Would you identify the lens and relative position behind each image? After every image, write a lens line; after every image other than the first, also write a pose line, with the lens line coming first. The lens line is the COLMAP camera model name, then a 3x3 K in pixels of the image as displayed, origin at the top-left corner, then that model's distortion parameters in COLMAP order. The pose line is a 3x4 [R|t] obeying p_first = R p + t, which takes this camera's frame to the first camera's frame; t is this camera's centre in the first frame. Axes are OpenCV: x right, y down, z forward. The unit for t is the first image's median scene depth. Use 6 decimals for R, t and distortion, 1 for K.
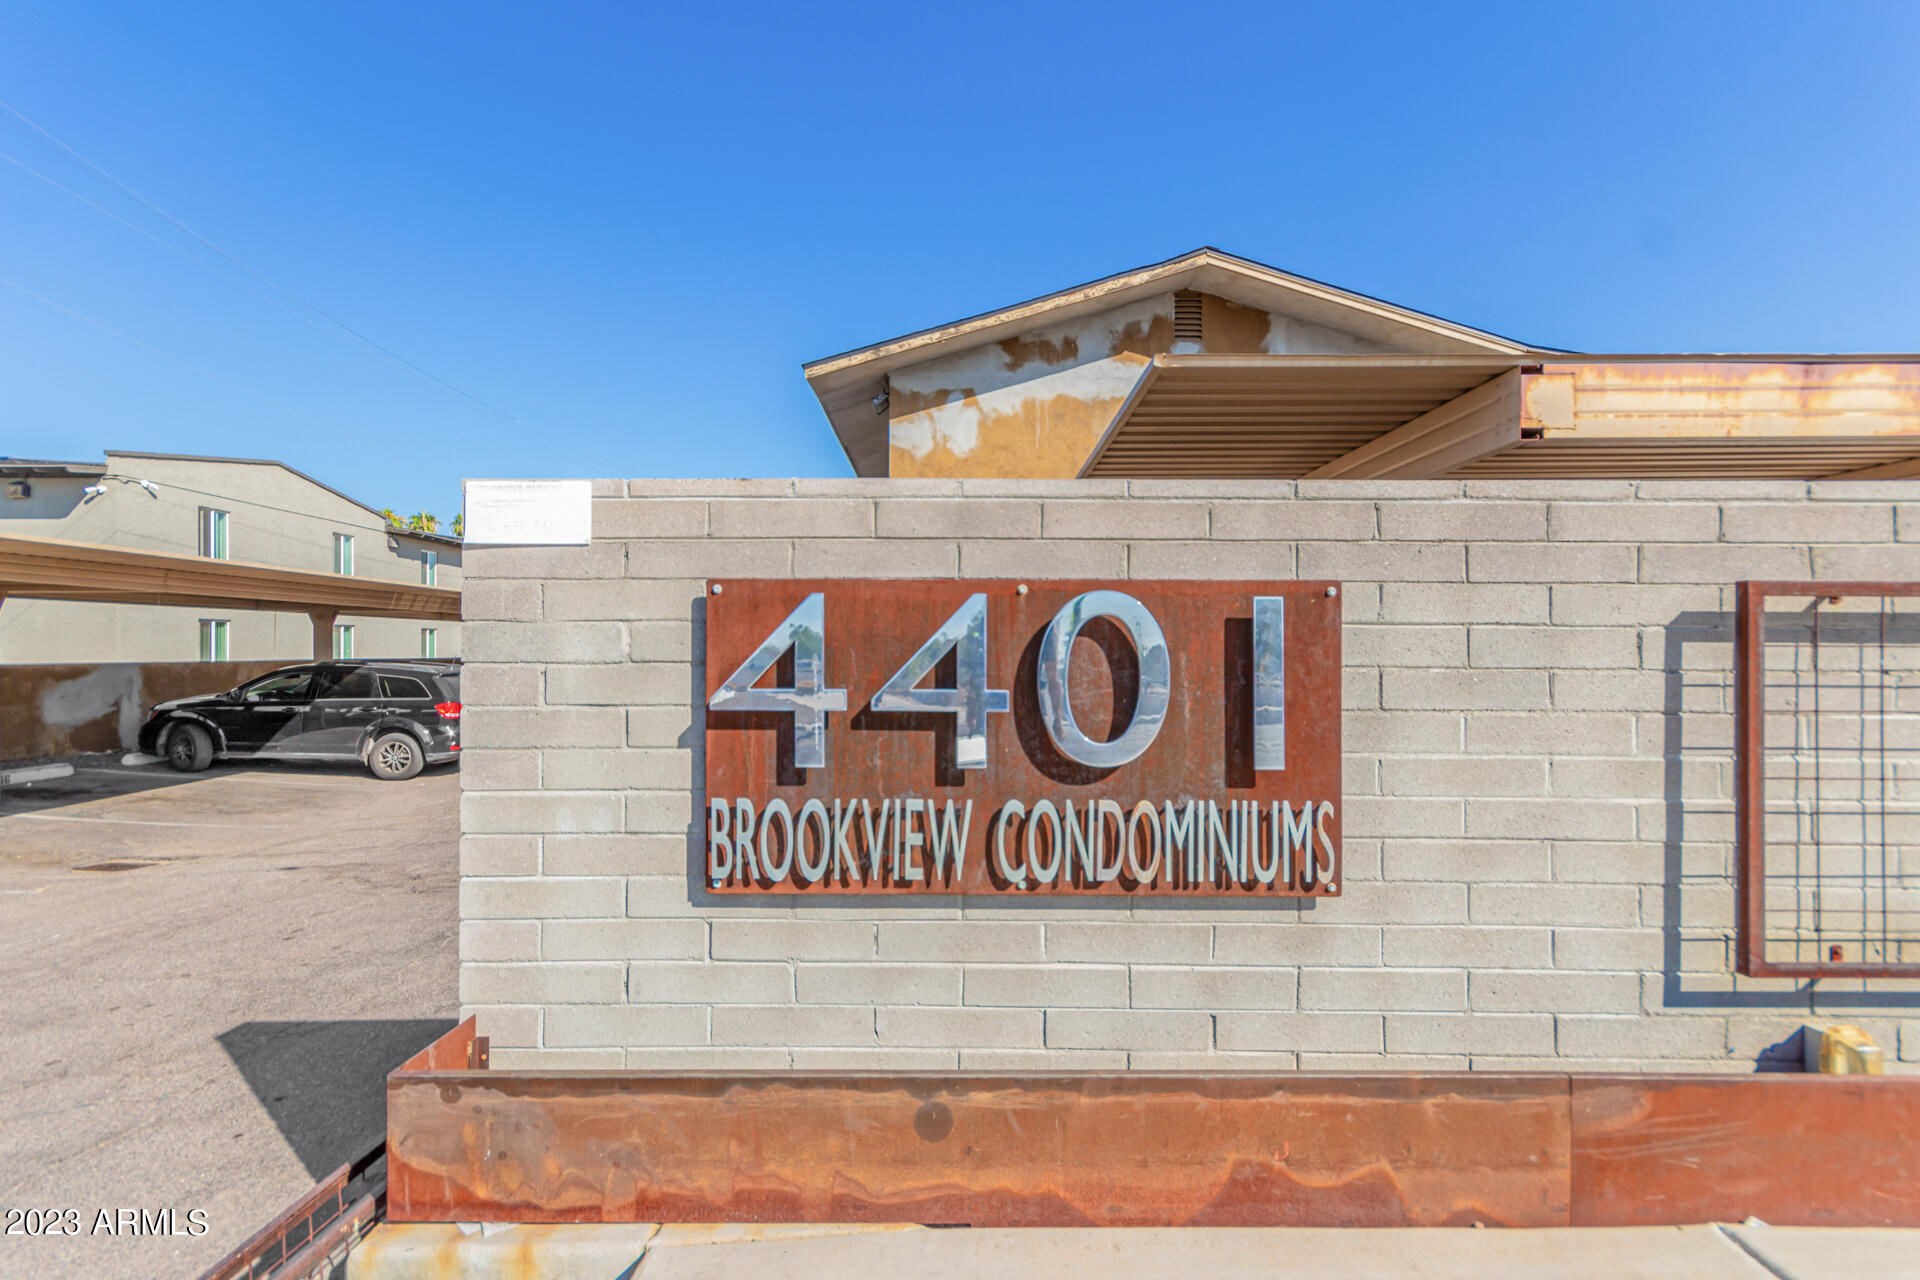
lens RADIAL K [[919.4, 0, 958.1], [0, 919.4, 645.9], [0, 0, 1]] dist [0.026880, 0.000136]
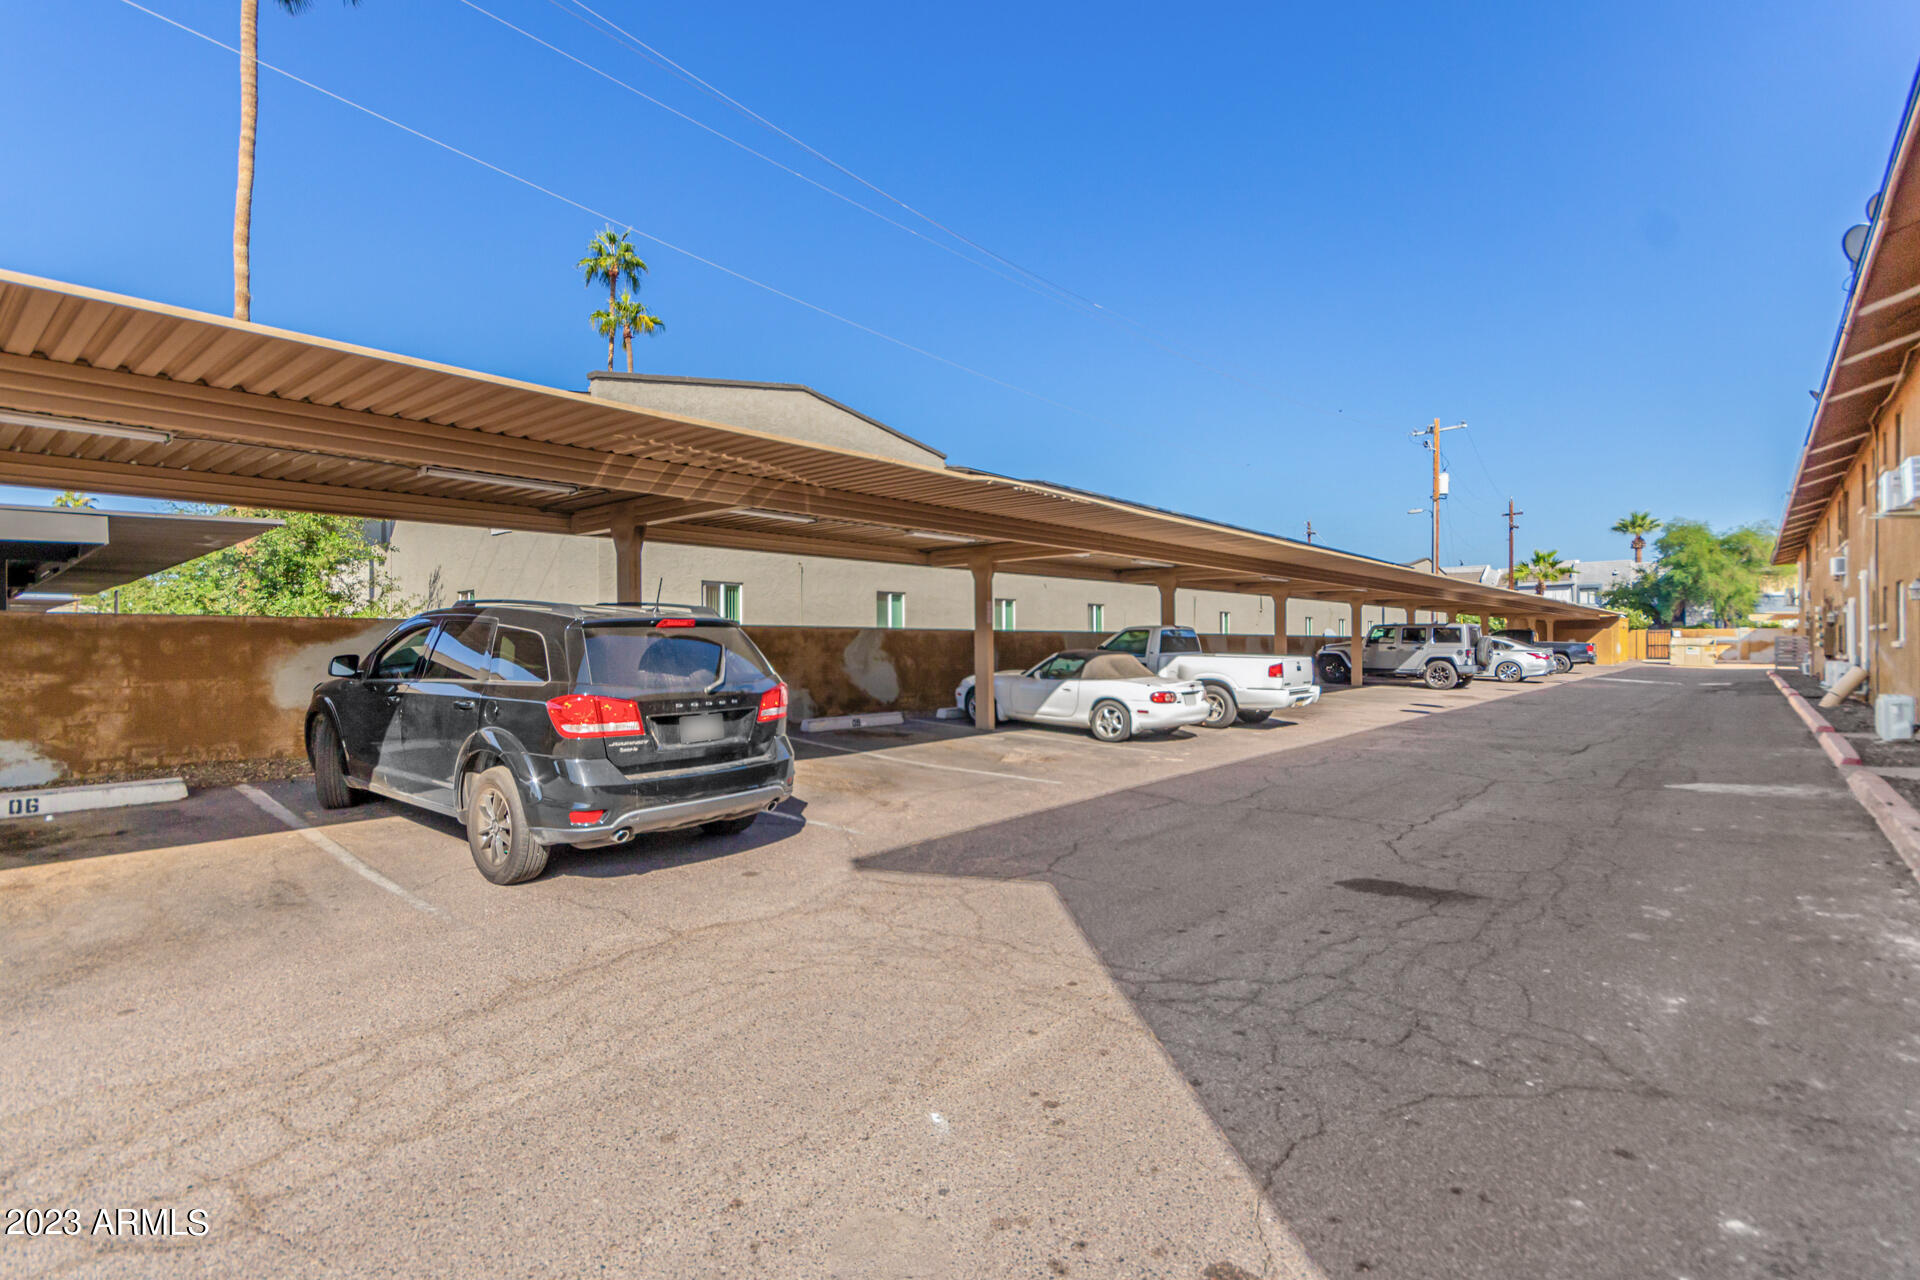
lens RADIAL K [[919.4, 0, 963.8], [0, 919.4, 635.0], [0, 0, 1]] dist [0.026880, 0.000136]
pose [[0.761734, 0.003230, -0.647882, -0.164509], [0.001173, 0.999979, 0.006365, 0.027310], [0.647889, -0.005608, 0.761714, 0.816220]]
